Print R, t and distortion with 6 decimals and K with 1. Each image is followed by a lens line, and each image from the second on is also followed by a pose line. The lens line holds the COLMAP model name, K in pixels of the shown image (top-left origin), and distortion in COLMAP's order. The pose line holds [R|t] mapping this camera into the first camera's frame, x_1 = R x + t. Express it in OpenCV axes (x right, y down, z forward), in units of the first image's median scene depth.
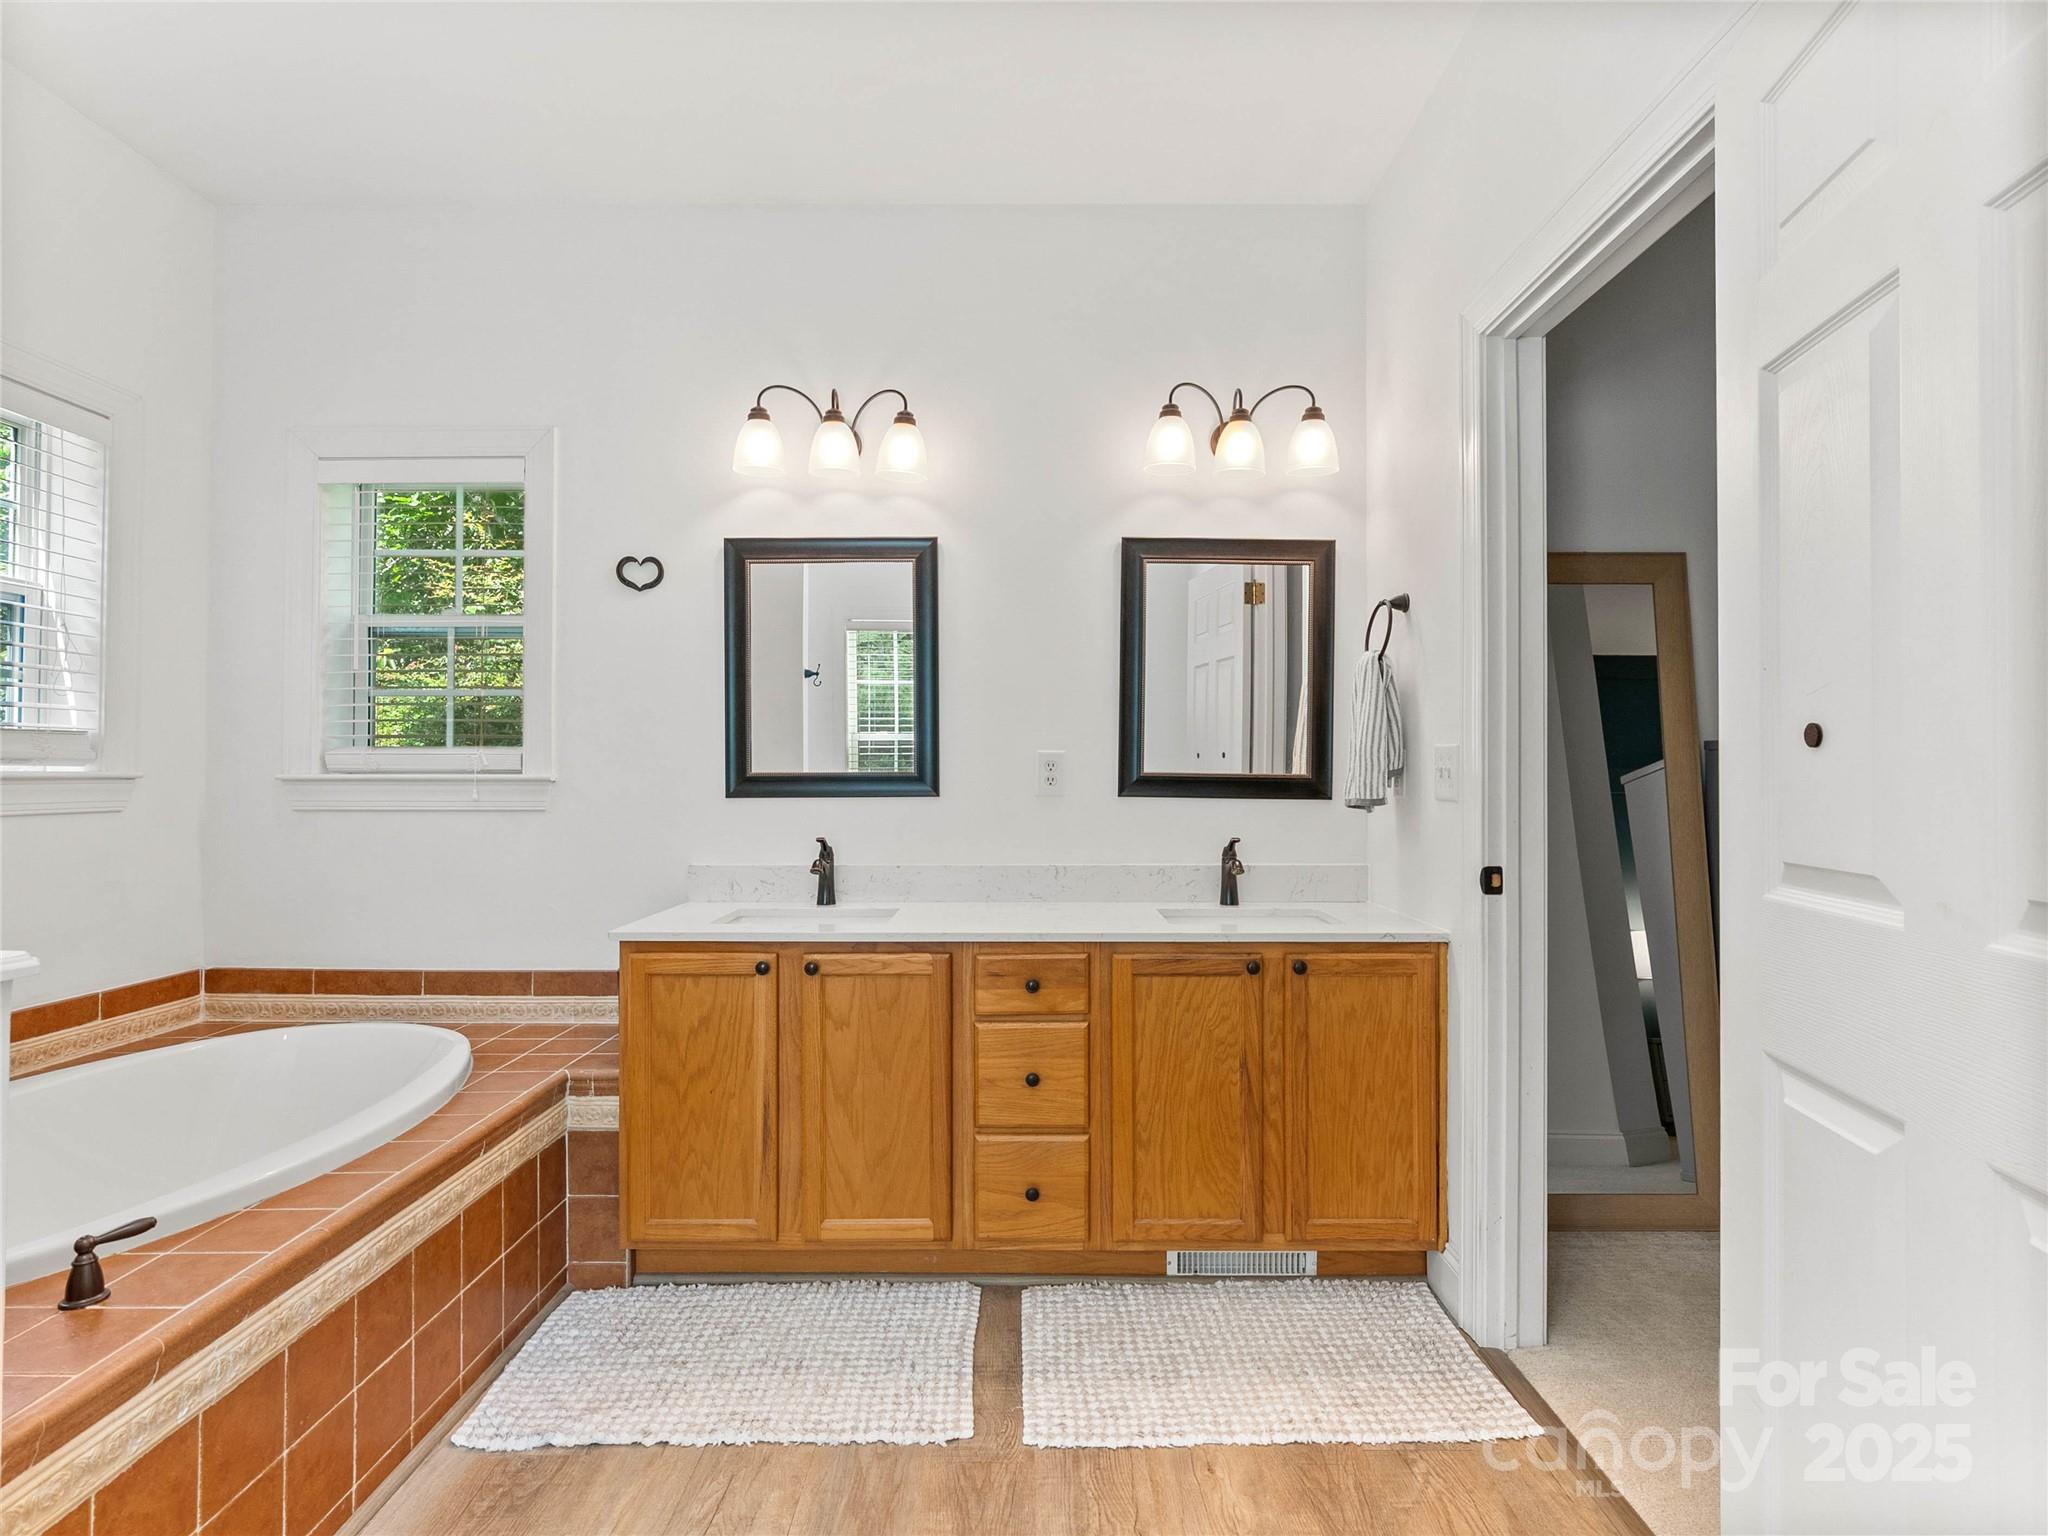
lens RADIAL K [[1044.2, 0, 1021.8], [0, 1044.2, 767.3], [0, 0, 1]] dist [-0.016108, 0.007265]
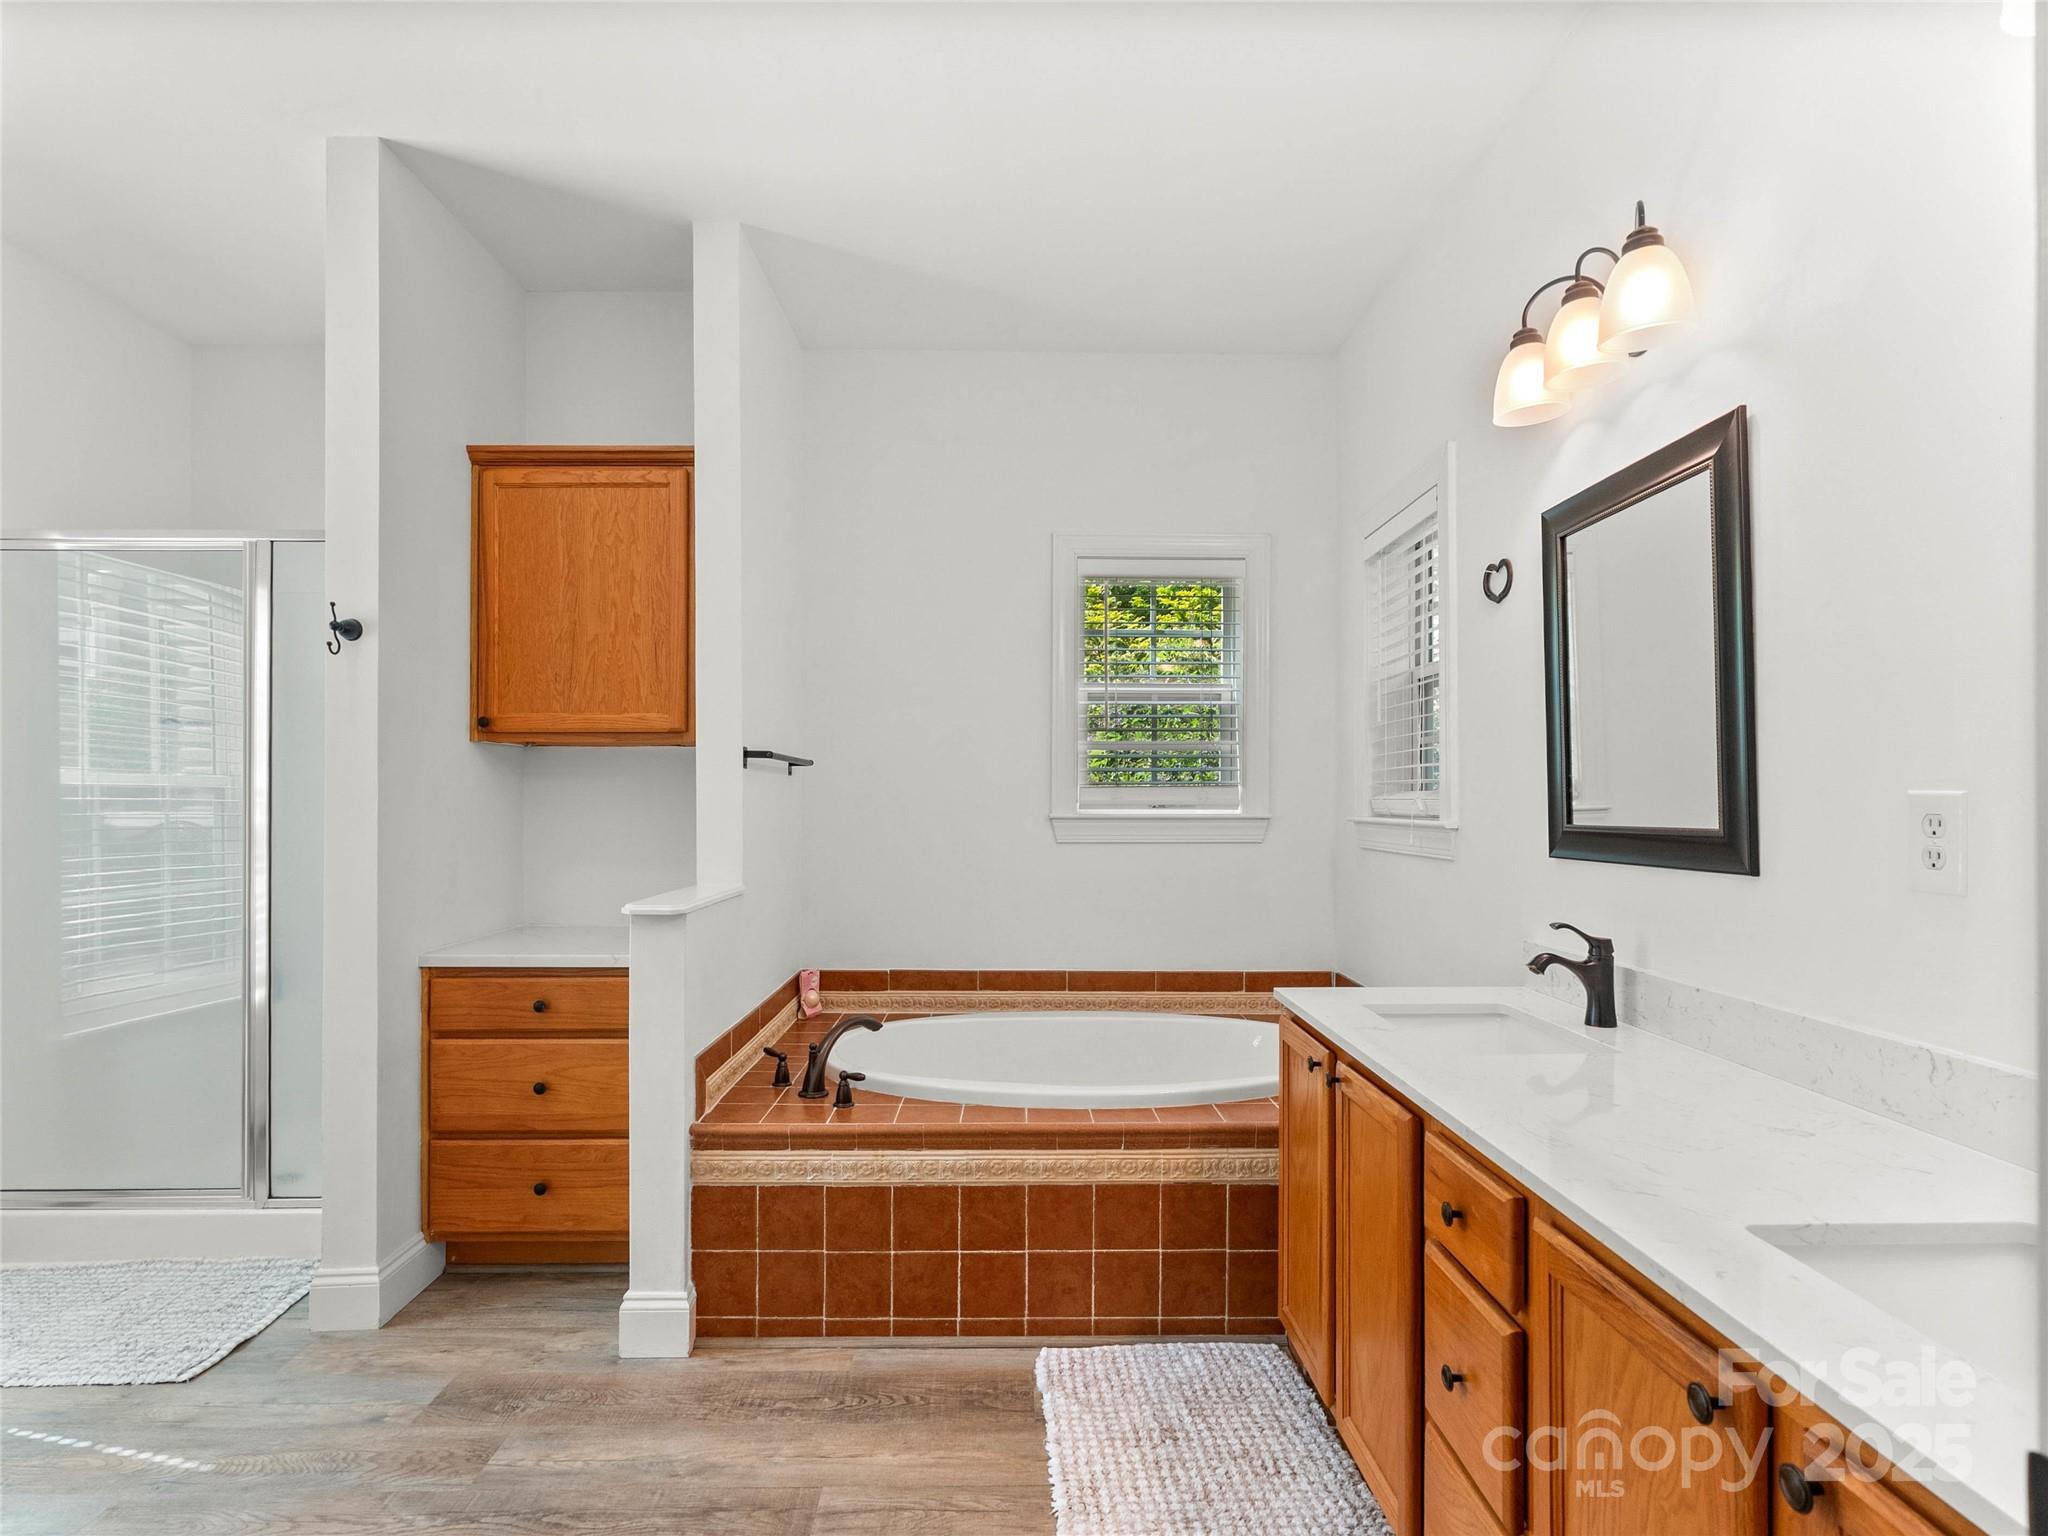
lens RADIAL K [[1044.2, 0, 1024.0], [0, 1044.2, 790.3], [0, 0, 1]] dist [-0.016108, 0.007265]
pose [[0.019762, -0.009227, -0.999762, 0.614093], [0.006962, 0.999934, -0.009091, -0.019624], [0.999780, -0.006781, 0.019825, 0.810510]]
